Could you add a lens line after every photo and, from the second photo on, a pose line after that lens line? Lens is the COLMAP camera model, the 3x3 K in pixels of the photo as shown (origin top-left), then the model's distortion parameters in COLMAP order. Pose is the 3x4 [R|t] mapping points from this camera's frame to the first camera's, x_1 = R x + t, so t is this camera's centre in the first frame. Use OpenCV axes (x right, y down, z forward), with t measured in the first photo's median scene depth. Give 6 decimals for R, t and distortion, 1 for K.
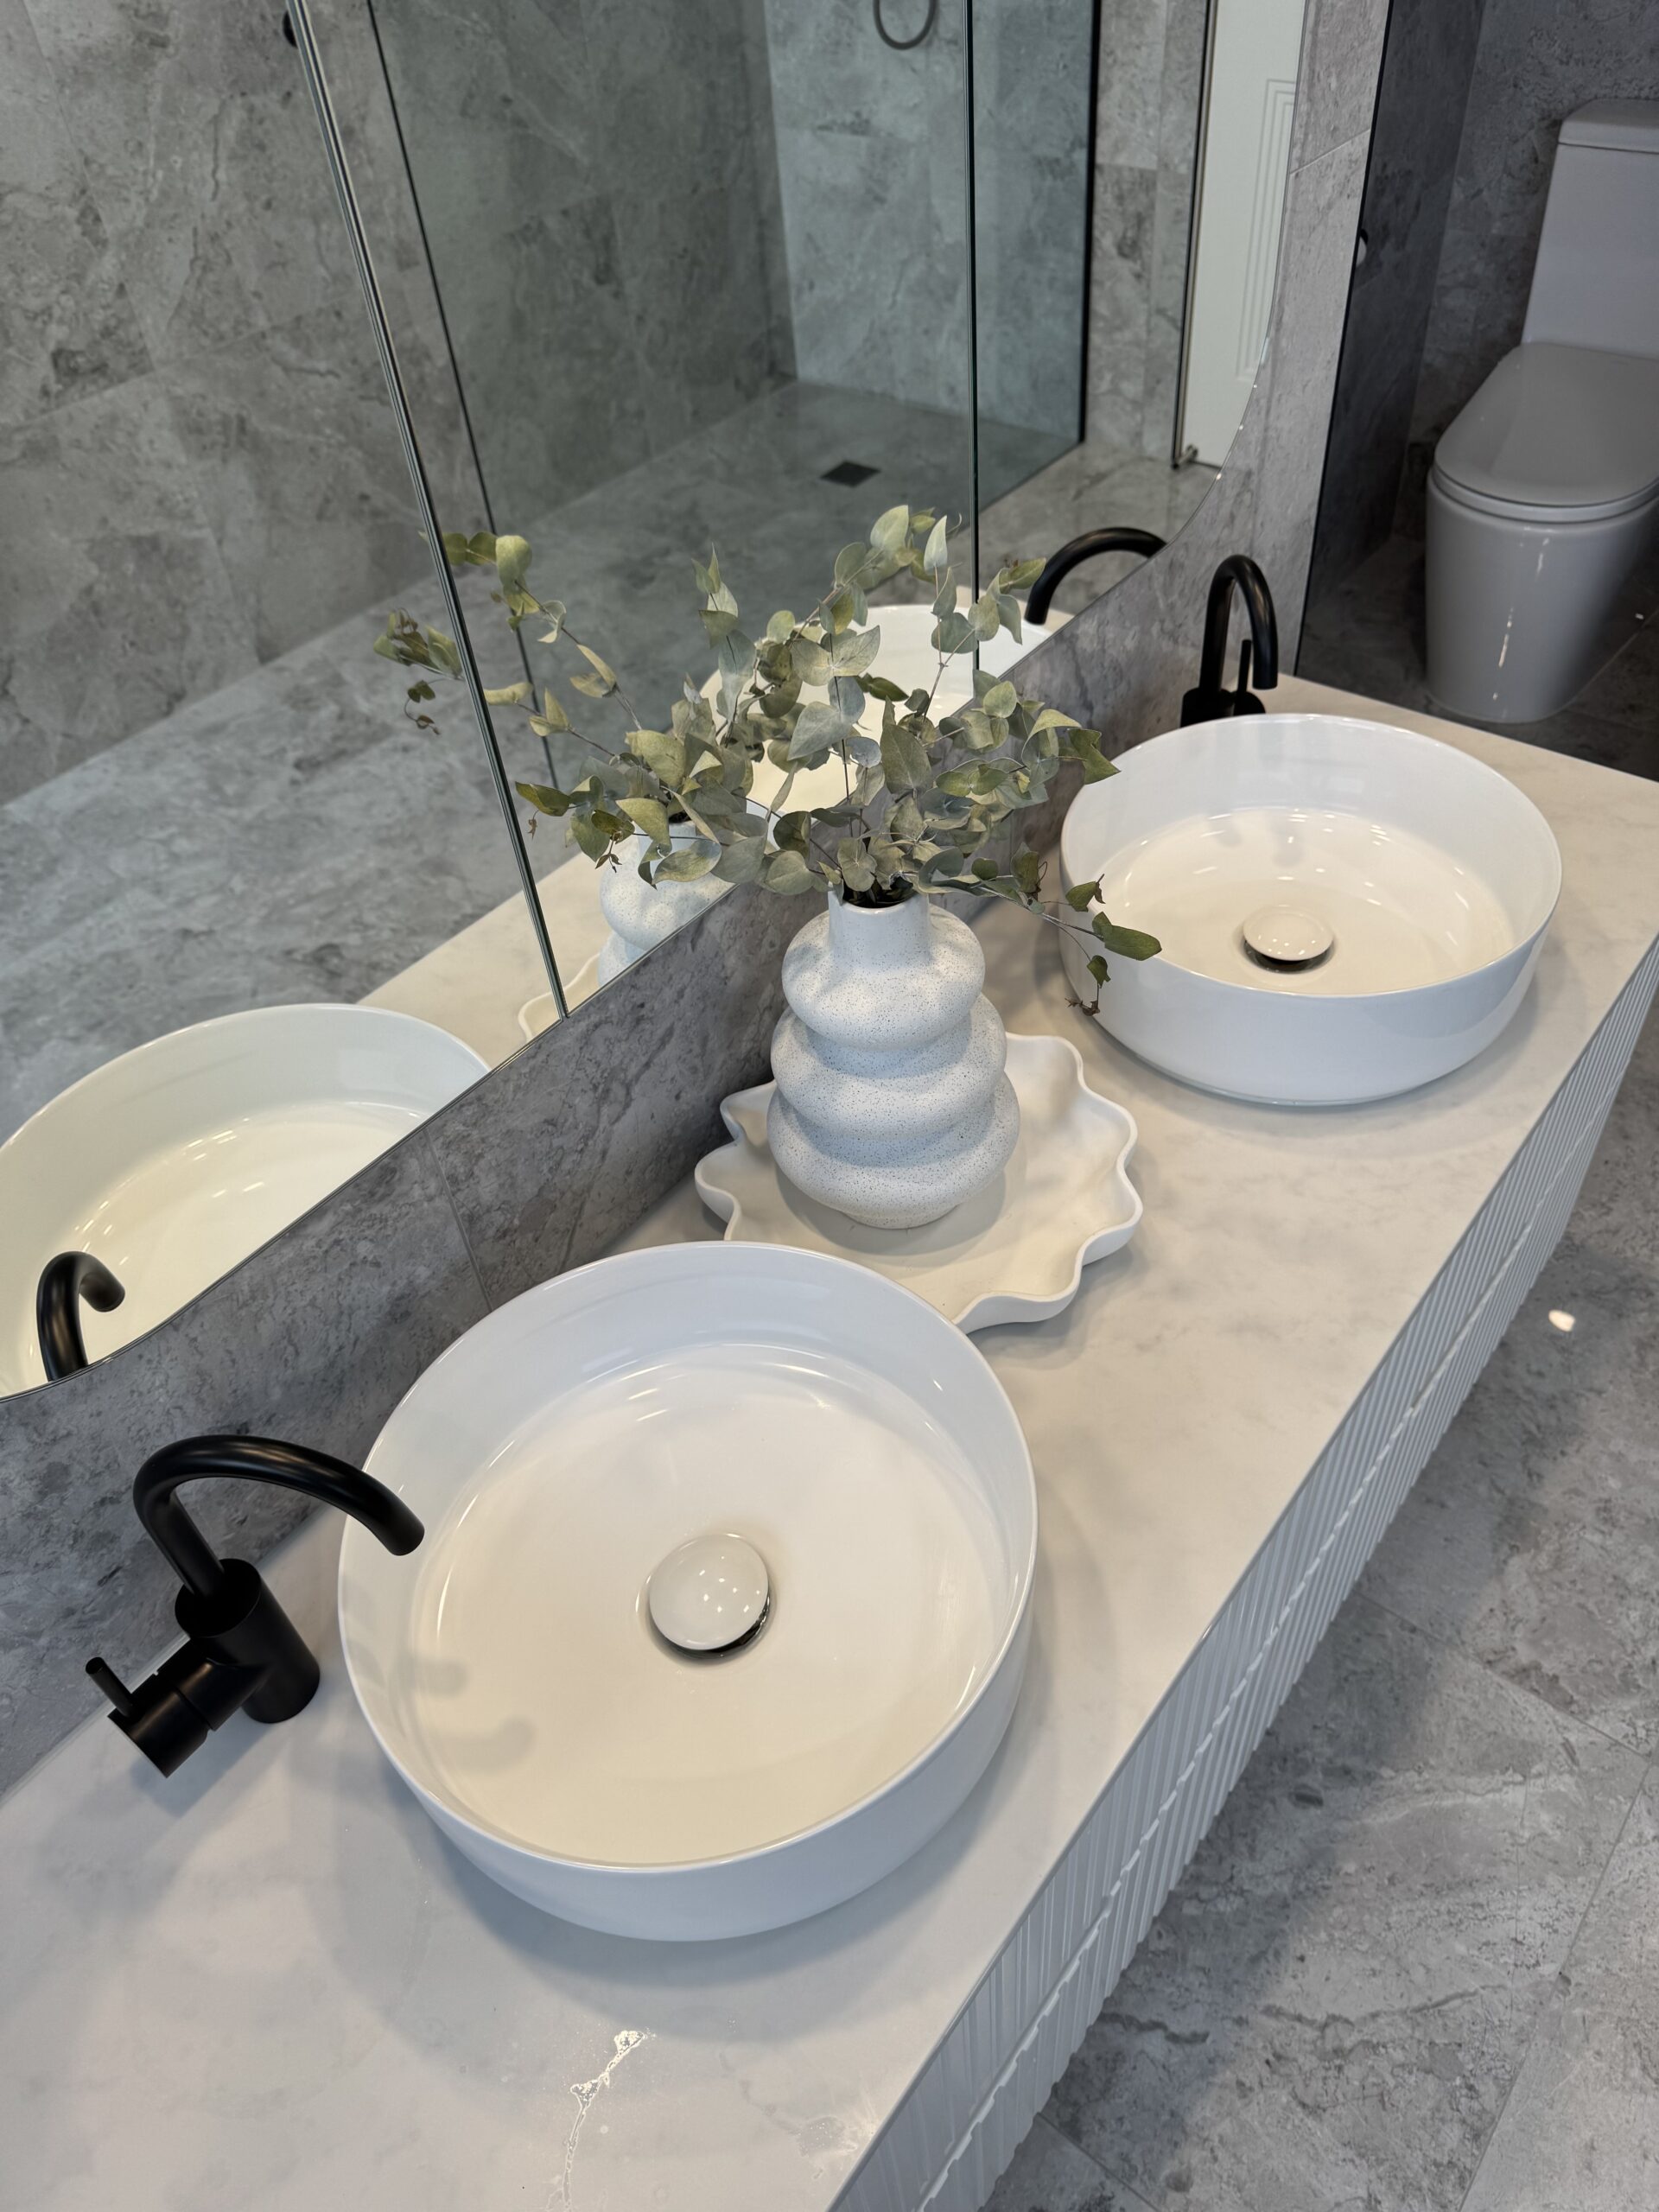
lens RADIAL K [[1589.6, 0, 829.5], [0, 1589.6, 1106.0], [0, 0, 1]] dist [0.003048, -0.004352]
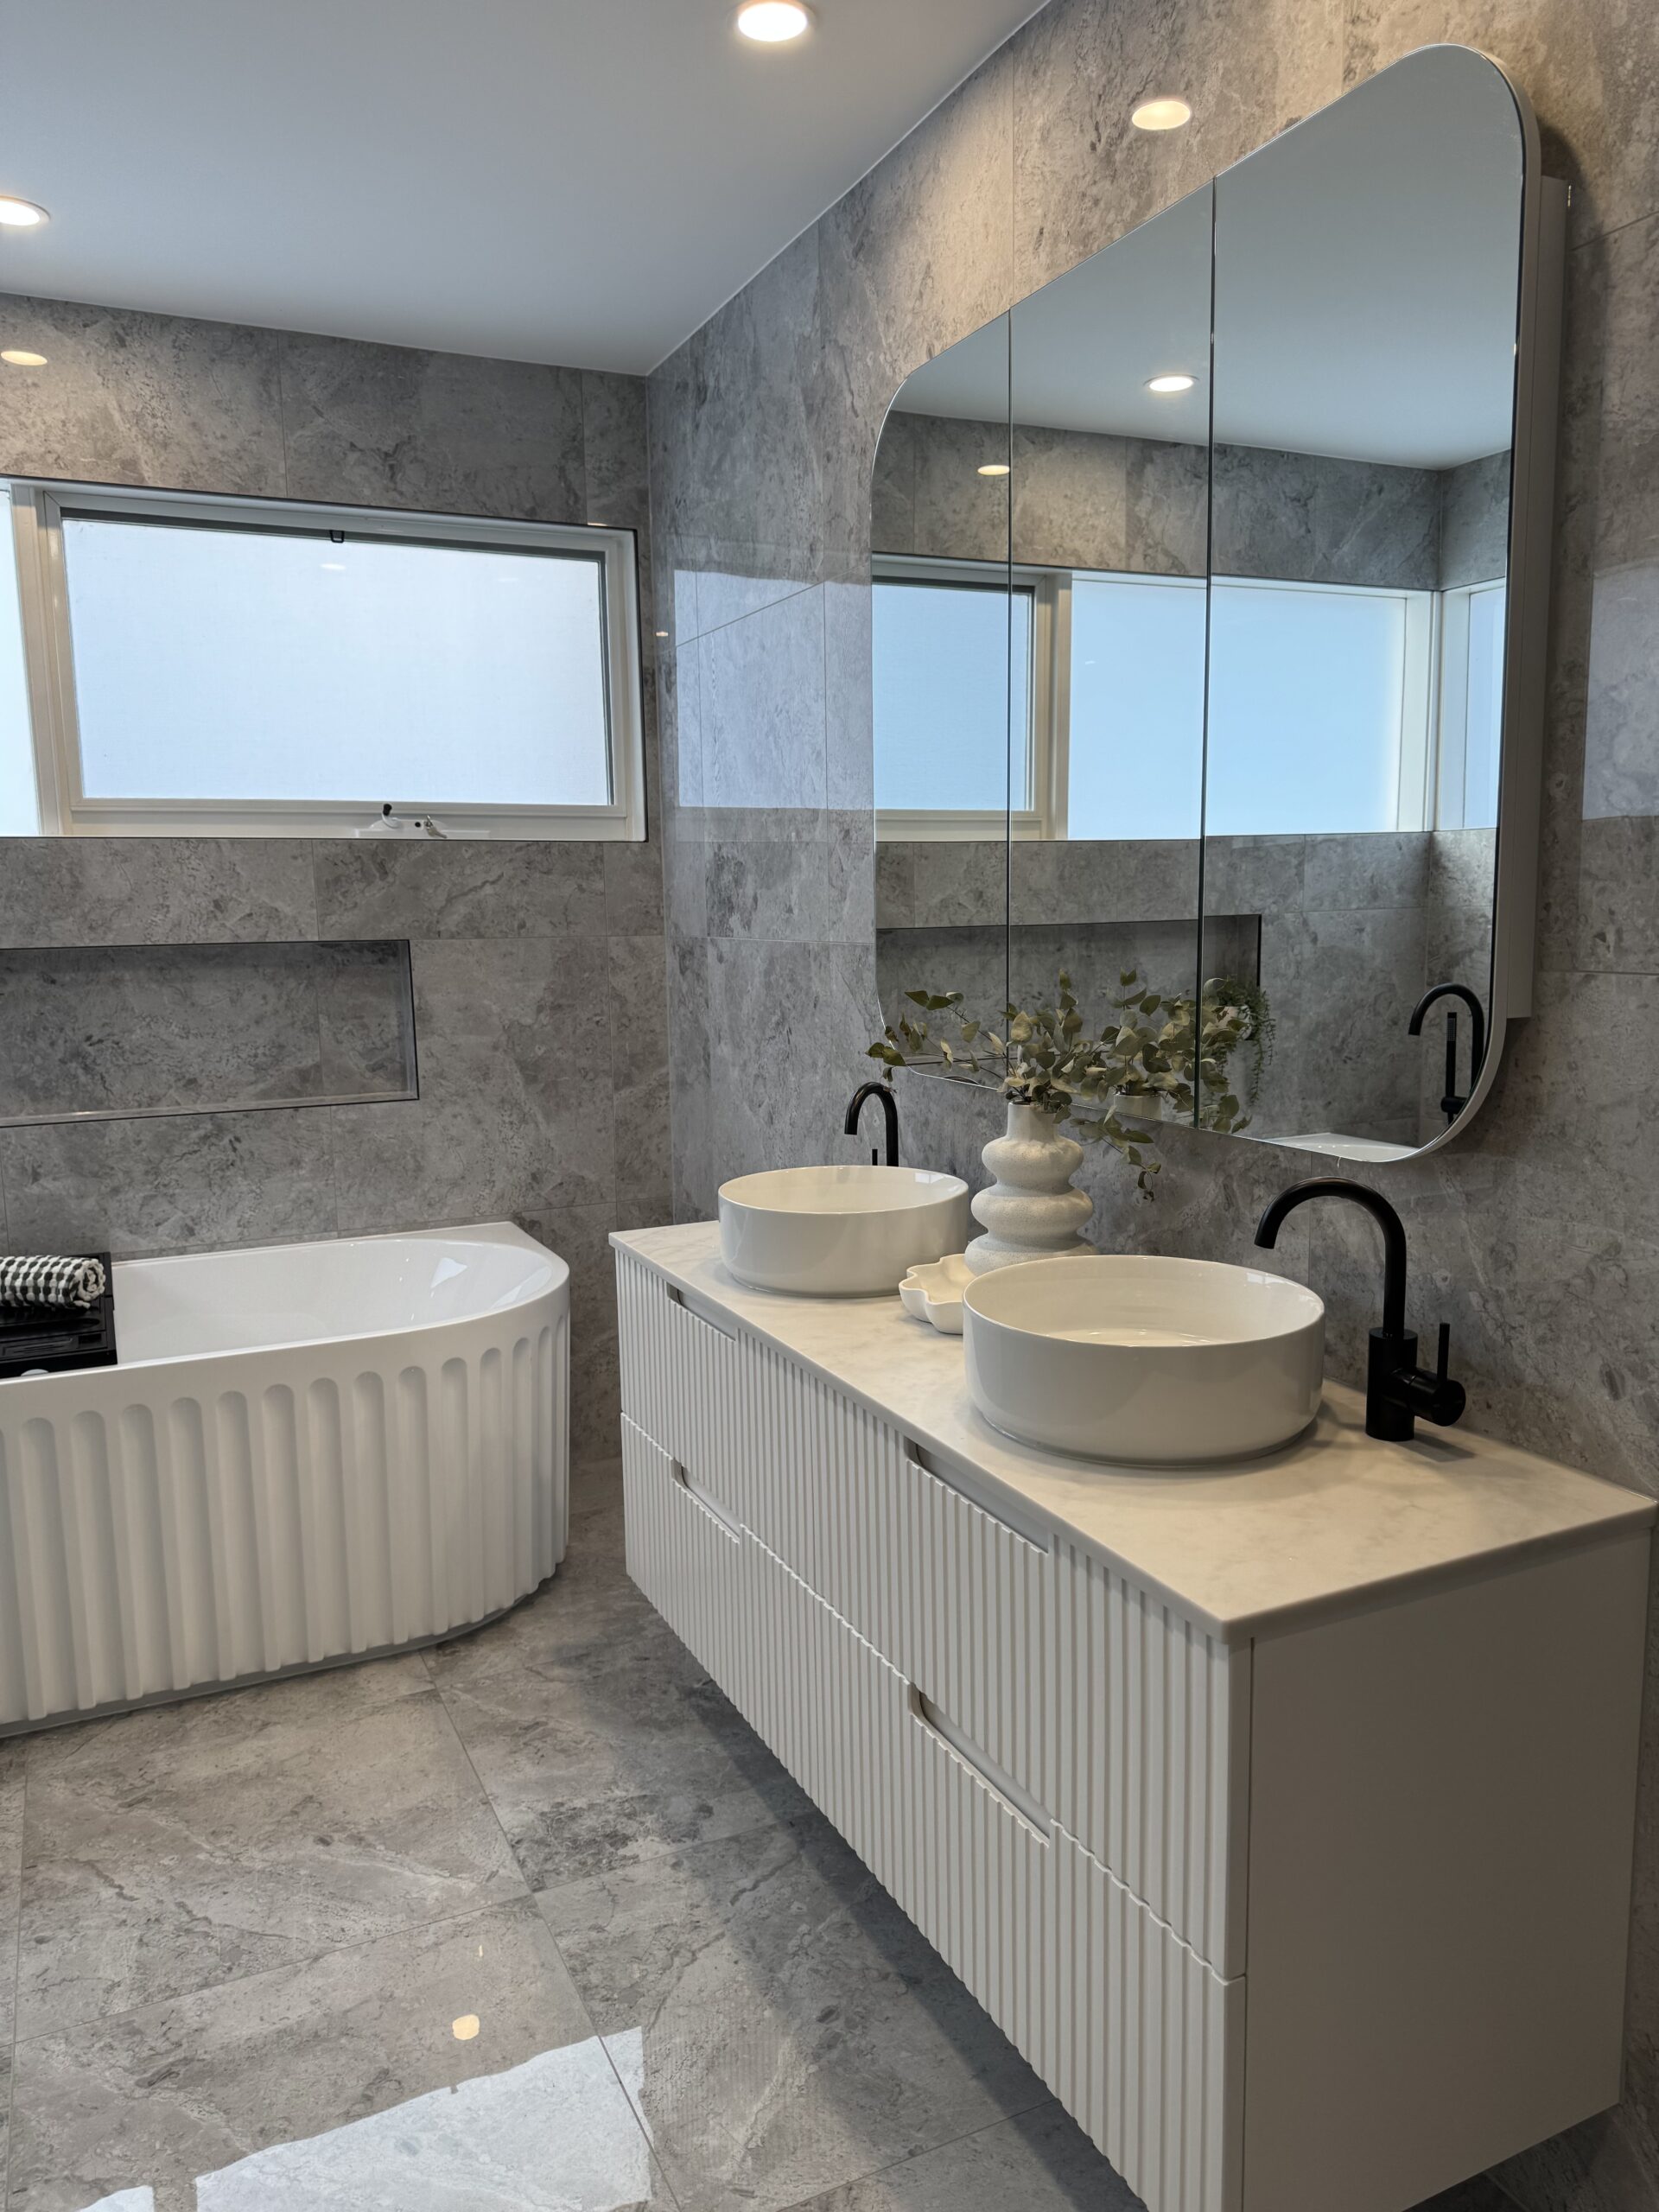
lens RADIAL K [[1571.1, 0, 829.5], [0, 1571.1, 1106.0], [0, 0, 1]] dist [0.007230, 0.007166]
pose [[-0.440312, 0.208002, -0.873419, 1.271565], [-0.588957, 0.667343, 0.455833, -0.598929], [0.677684, 0.715115, -0.171335, 0.762481]]
